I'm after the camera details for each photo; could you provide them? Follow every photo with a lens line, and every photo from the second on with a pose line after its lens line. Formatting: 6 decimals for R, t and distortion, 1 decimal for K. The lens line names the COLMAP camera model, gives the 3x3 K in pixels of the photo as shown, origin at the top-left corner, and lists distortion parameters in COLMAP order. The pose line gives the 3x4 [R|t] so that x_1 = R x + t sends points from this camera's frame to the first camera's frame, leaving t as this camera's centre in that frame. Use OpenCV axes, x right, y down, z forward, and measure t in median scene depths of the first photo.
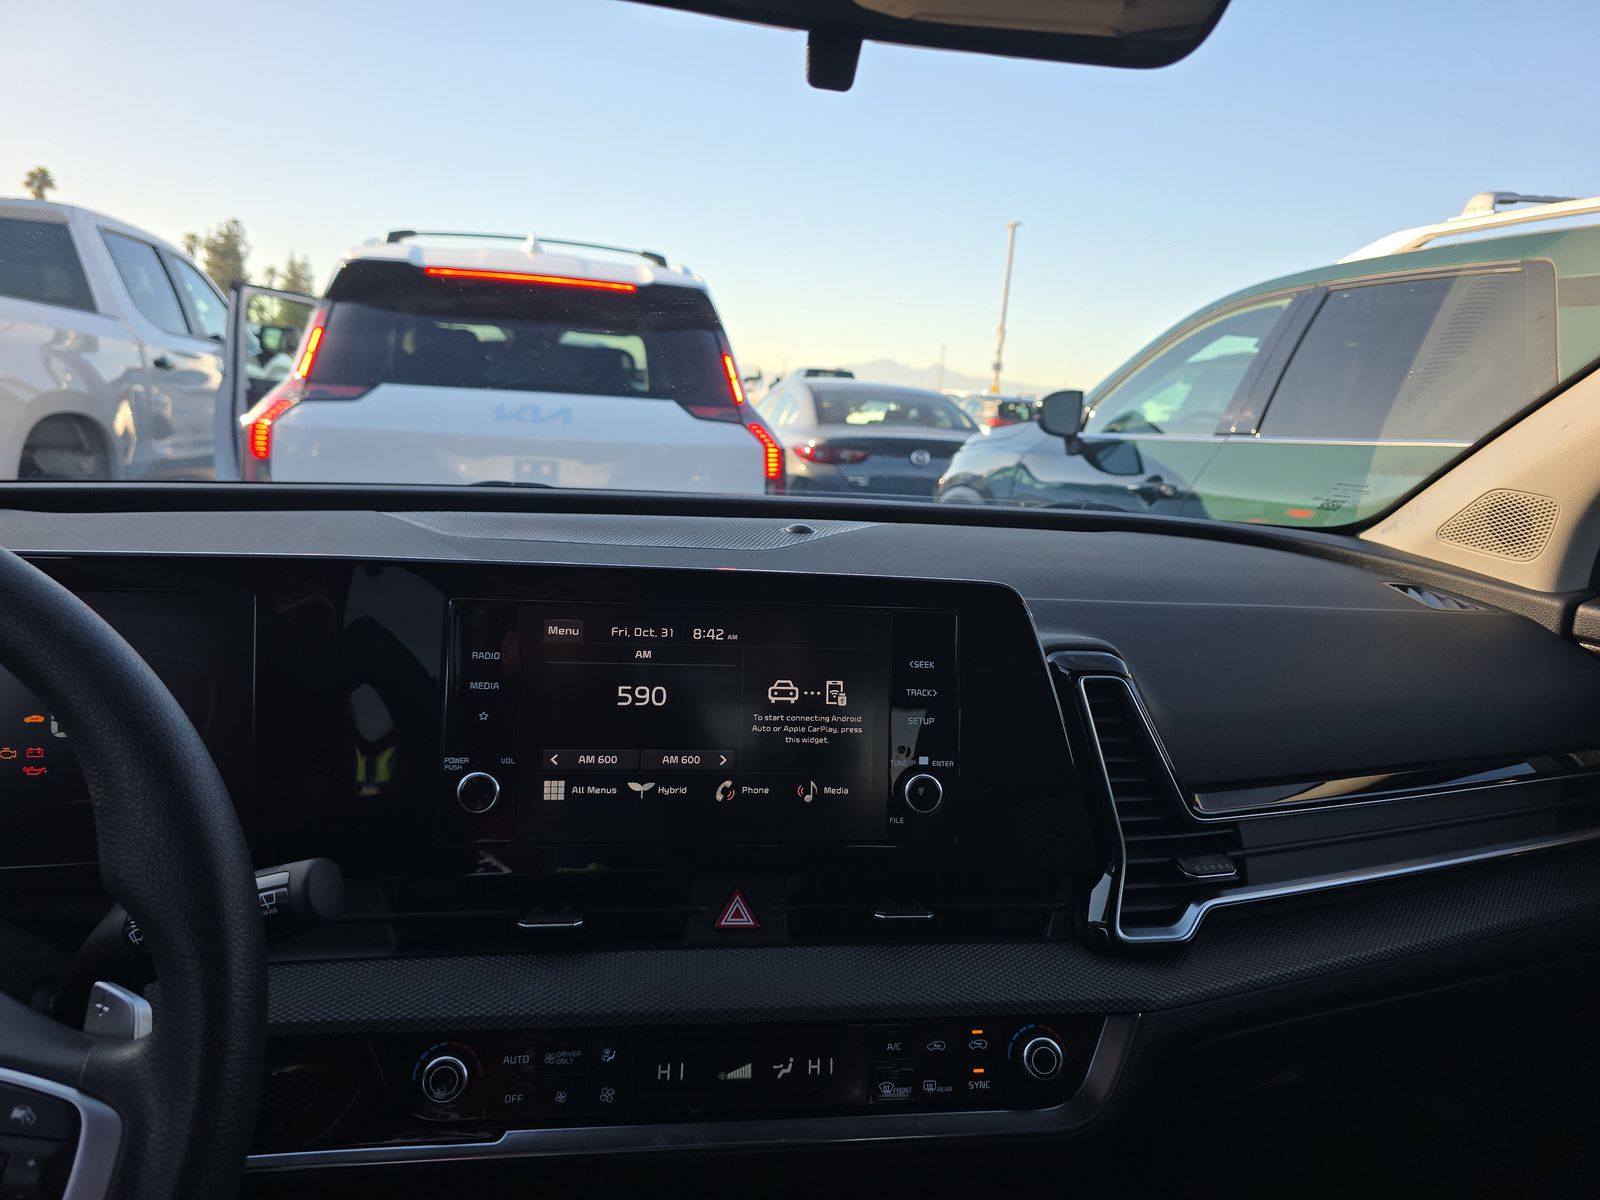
lens RADIAL K [[1083.8, 0, 797.8], [0, 1083.8, 596.1], [0, 0, 1]] dist [0.026924, -0.003068]
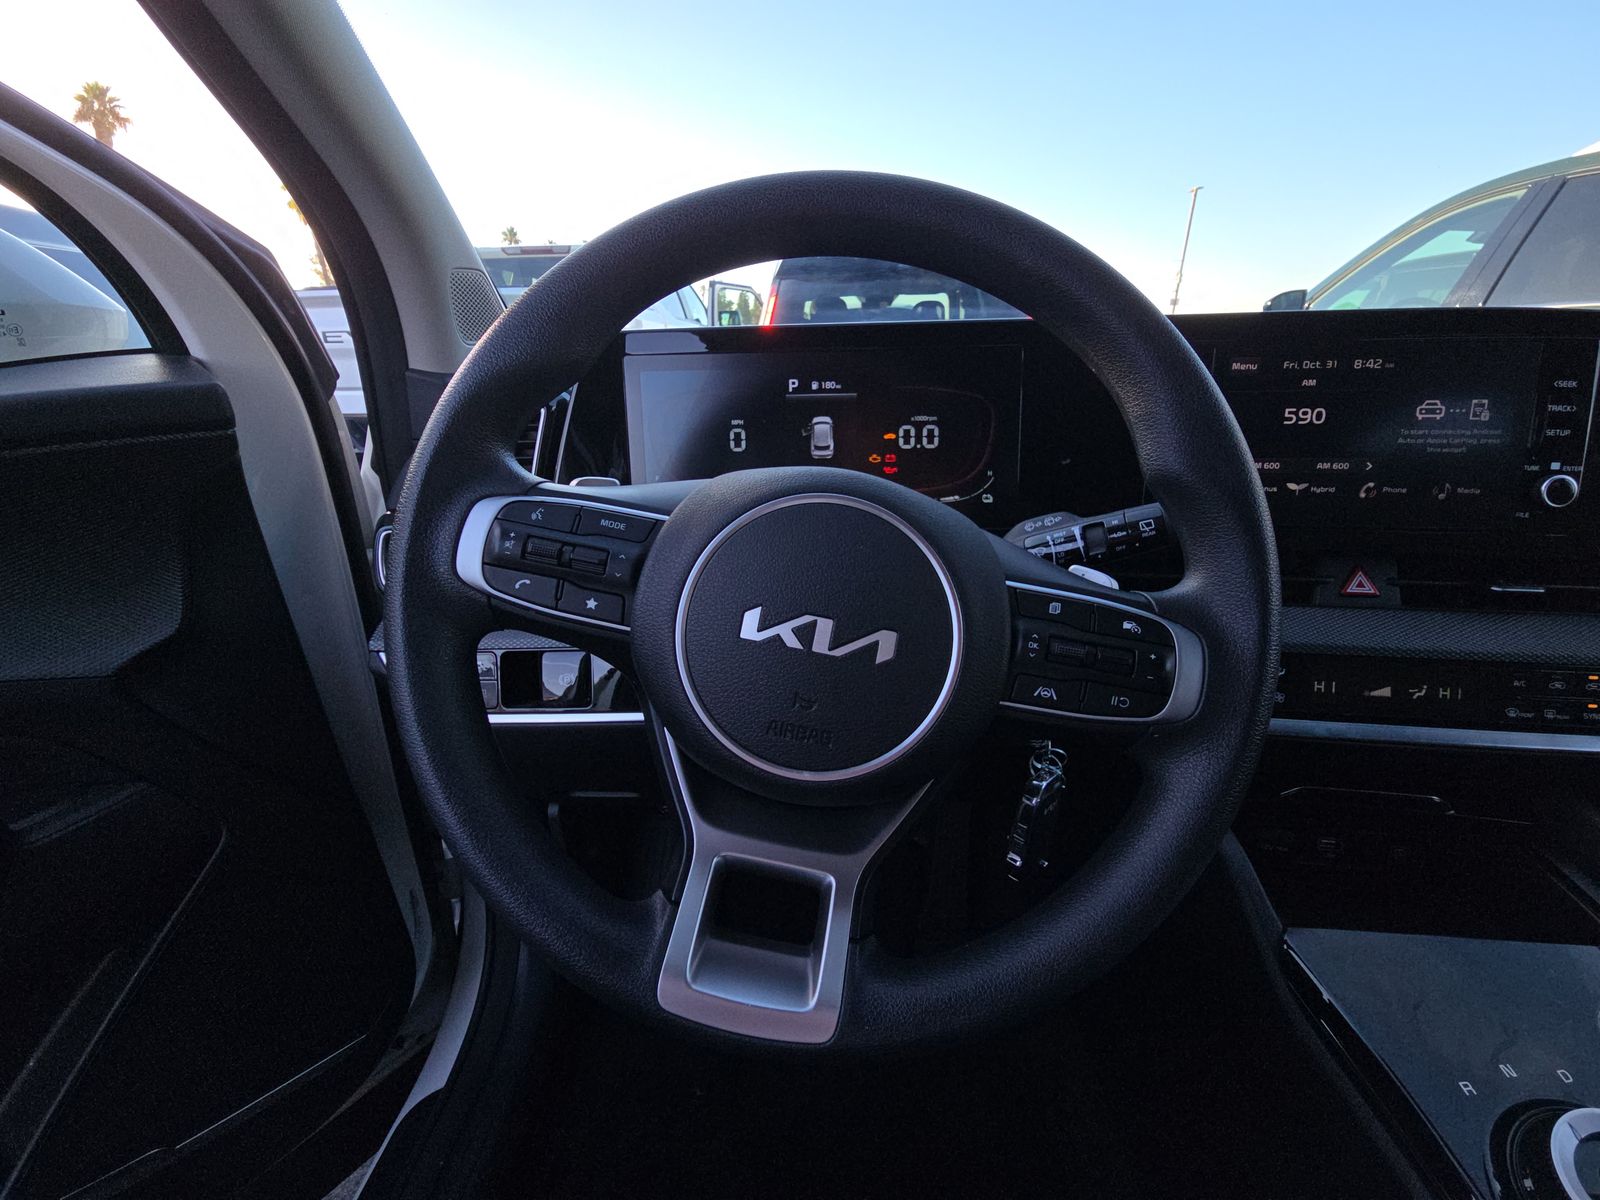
lens RADIAL K [[646.2, 0, 805.3], [0, 646.2, 609.4], [0, 0, 1]] dist [-0.025139, -0.001854]
pose [[0.941749, 0.044055, -0.333420, -0.441290], [0.028810, 0.977171, 0.210490, 0.140619], [0.335082, -0.207835, 0.918981, 0.053795]]
